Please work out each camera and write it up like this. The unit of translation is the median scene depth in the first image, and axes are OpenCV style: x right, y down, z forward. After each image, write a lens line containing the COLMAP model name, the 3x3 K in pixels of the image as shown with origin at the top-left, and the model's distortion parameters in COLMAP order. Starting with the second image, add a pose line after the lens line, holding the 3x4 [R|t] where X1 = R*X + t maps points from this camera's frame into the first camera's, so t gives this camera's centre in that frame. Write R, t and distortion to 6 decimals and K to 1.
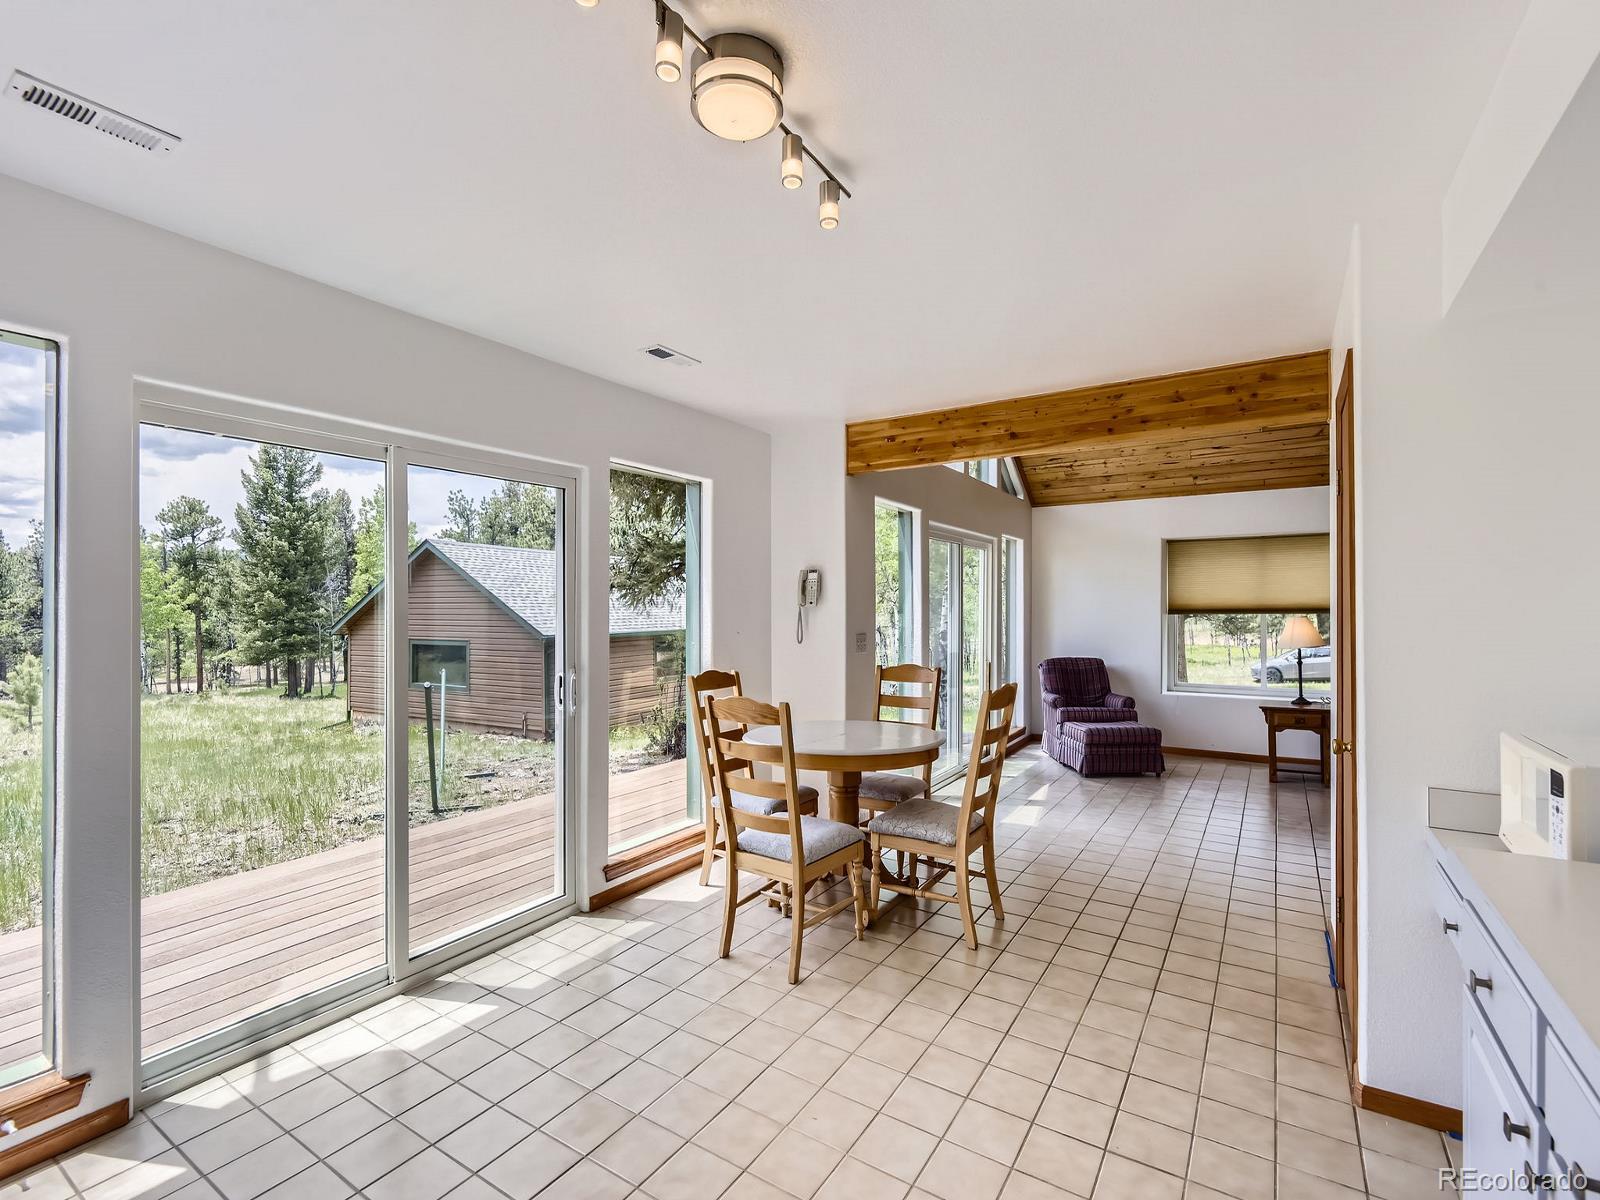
lens RADIAL K [[734.0, 0, 807.5], [0, 734.0, 607.7], [0, 0, 1]] dist [0.005278, -0.004892]
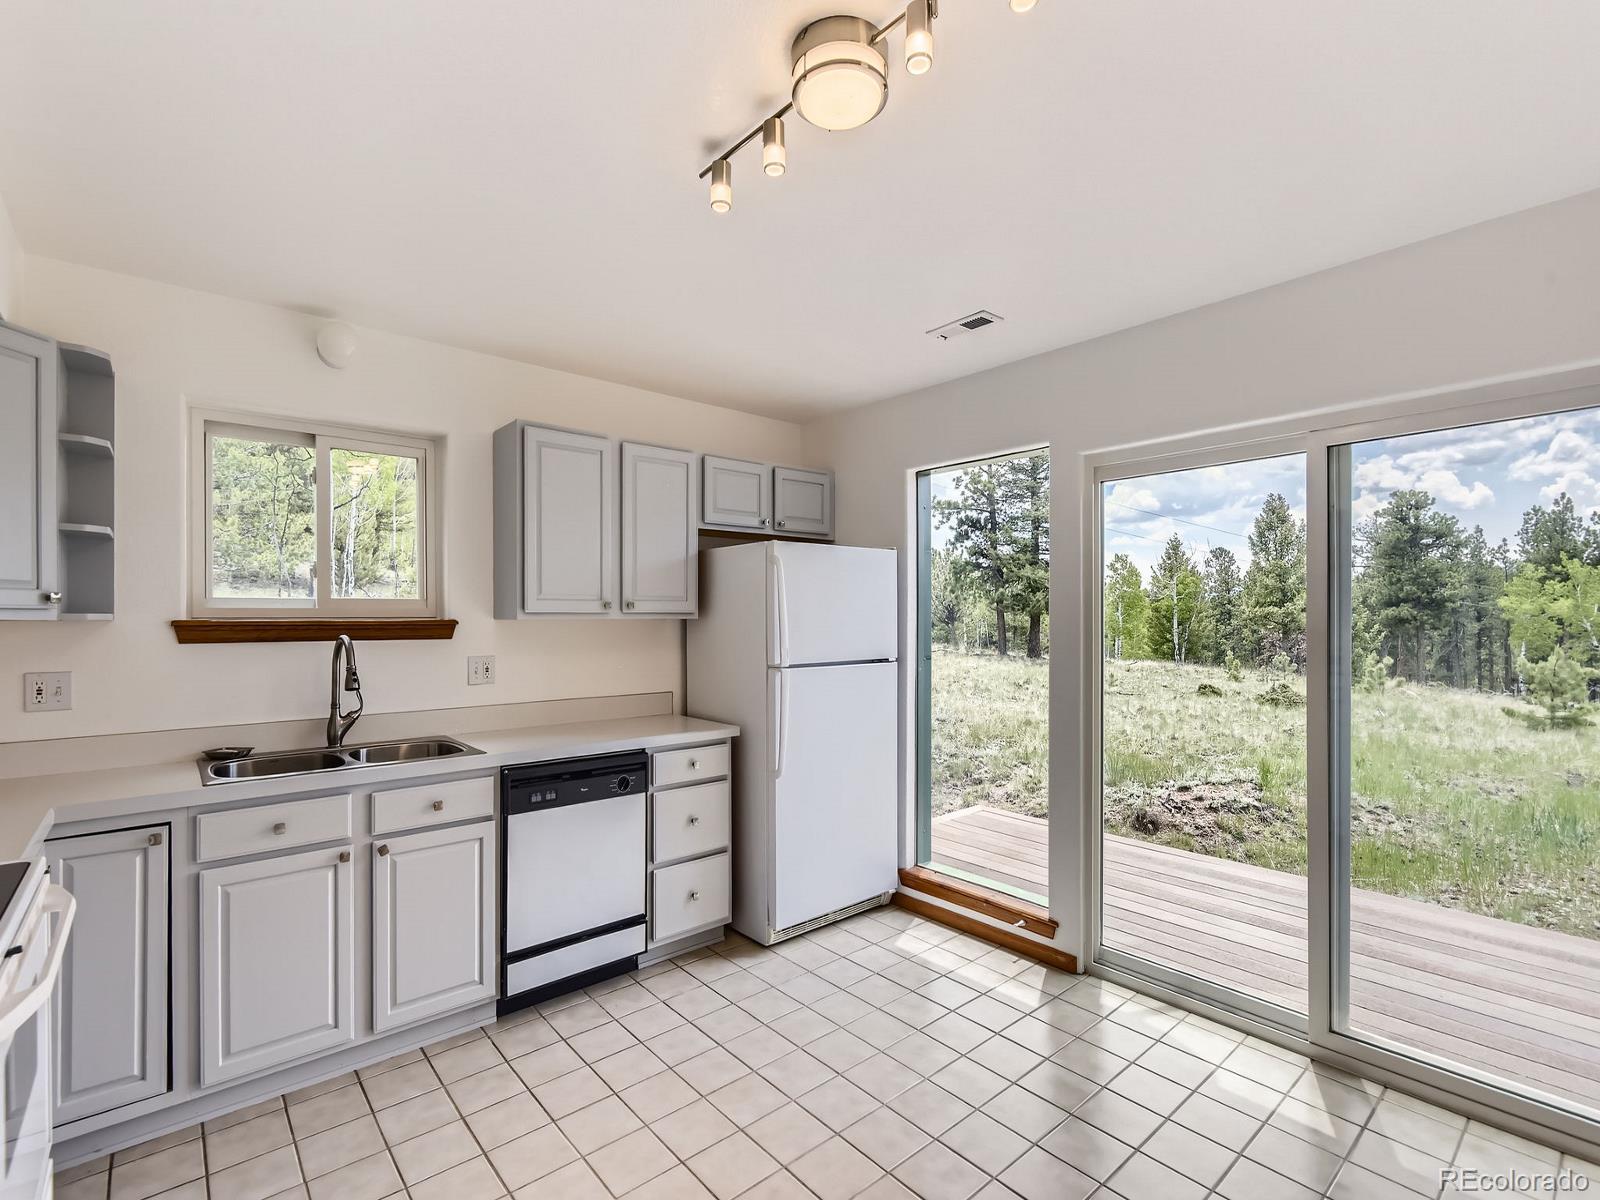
lens RADIAL K [[734.0, 0, 788.0], [0, 734.0, 618.9], [0, 0, 1]] dist [0.005278, -0.004892]
pose [[-0.297920, 0.000685, -0.954591, 0.562470], [0.000560, 1.000000, 0.000543, 0.003721], [0.954591, -0.000373, -0.297920, 0.809363]]
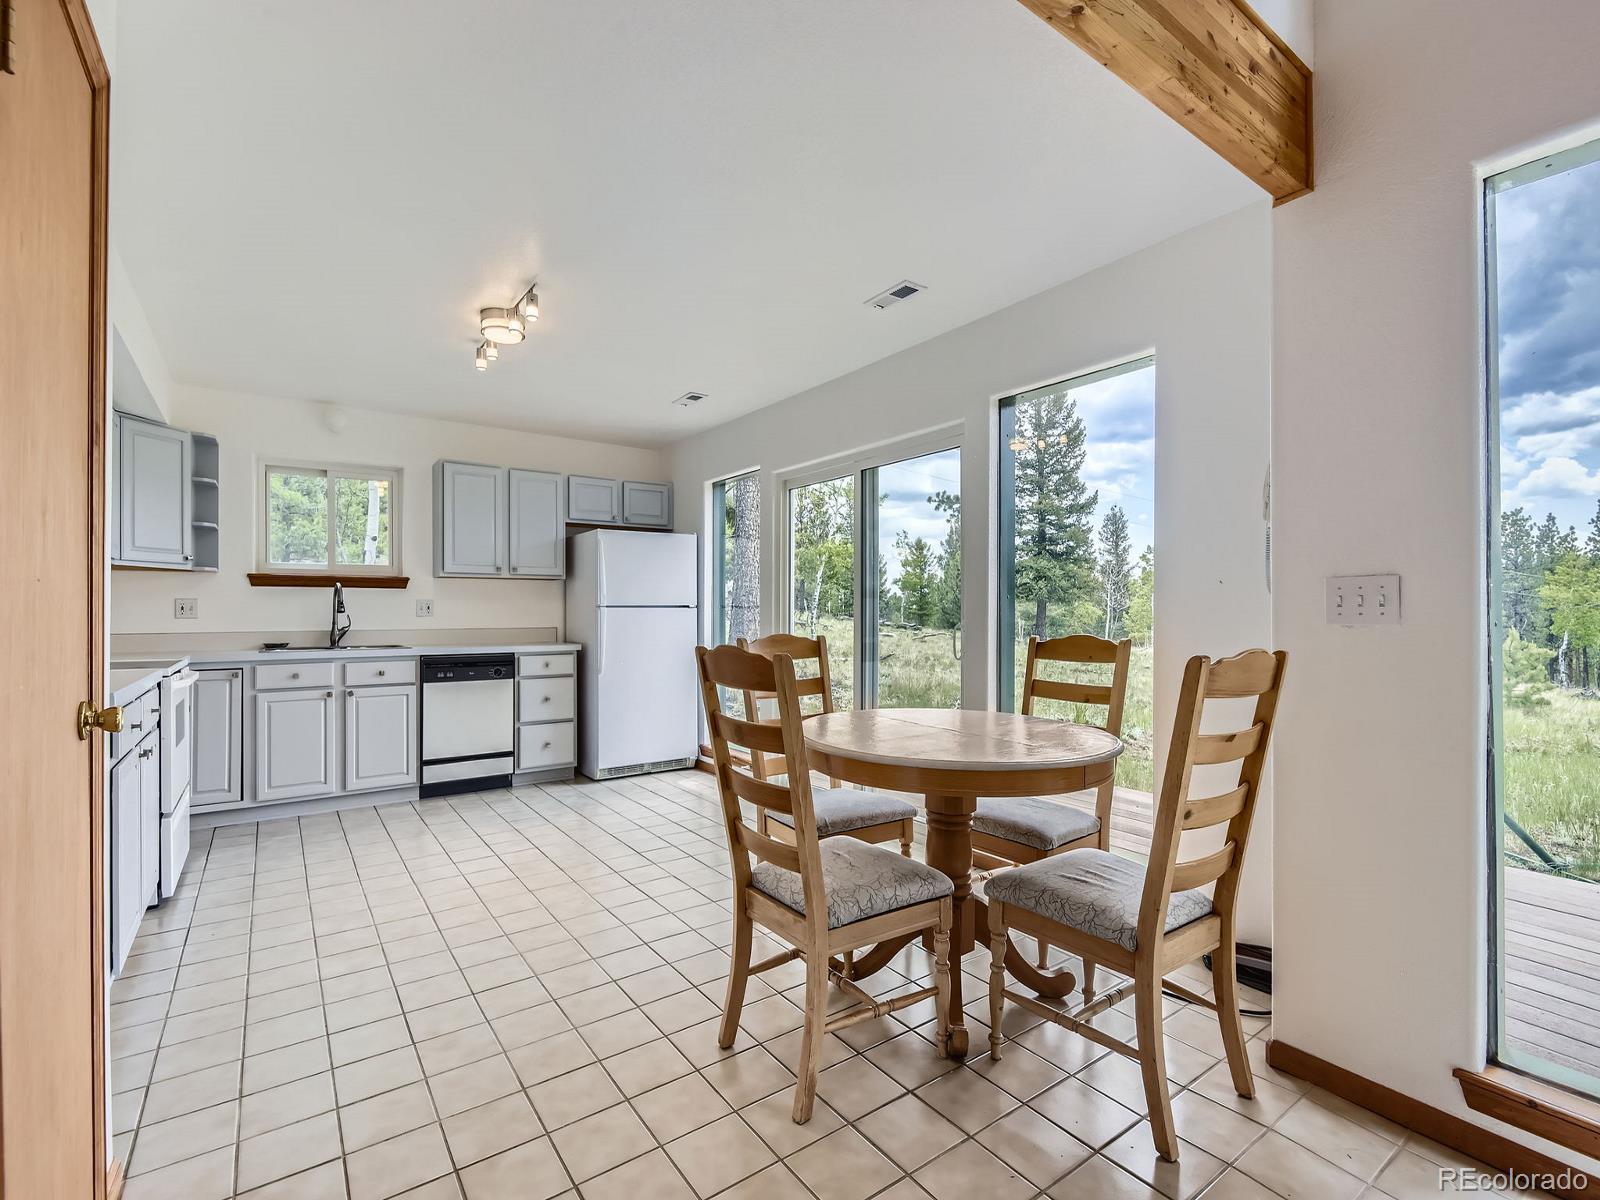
lens RADIAL K [[734.0, 0, 797.6], [0, 734.0, 612.3], [0, 0, 1]] dist [0.005278, -0.004892]
pose [[-0.375706, -0.002472, -0.926736, 1.110786], [0.000943, 0.999995, -0.003049, 0.121217], [0.926738, -0.002019, -0.375702, 1.794948]]
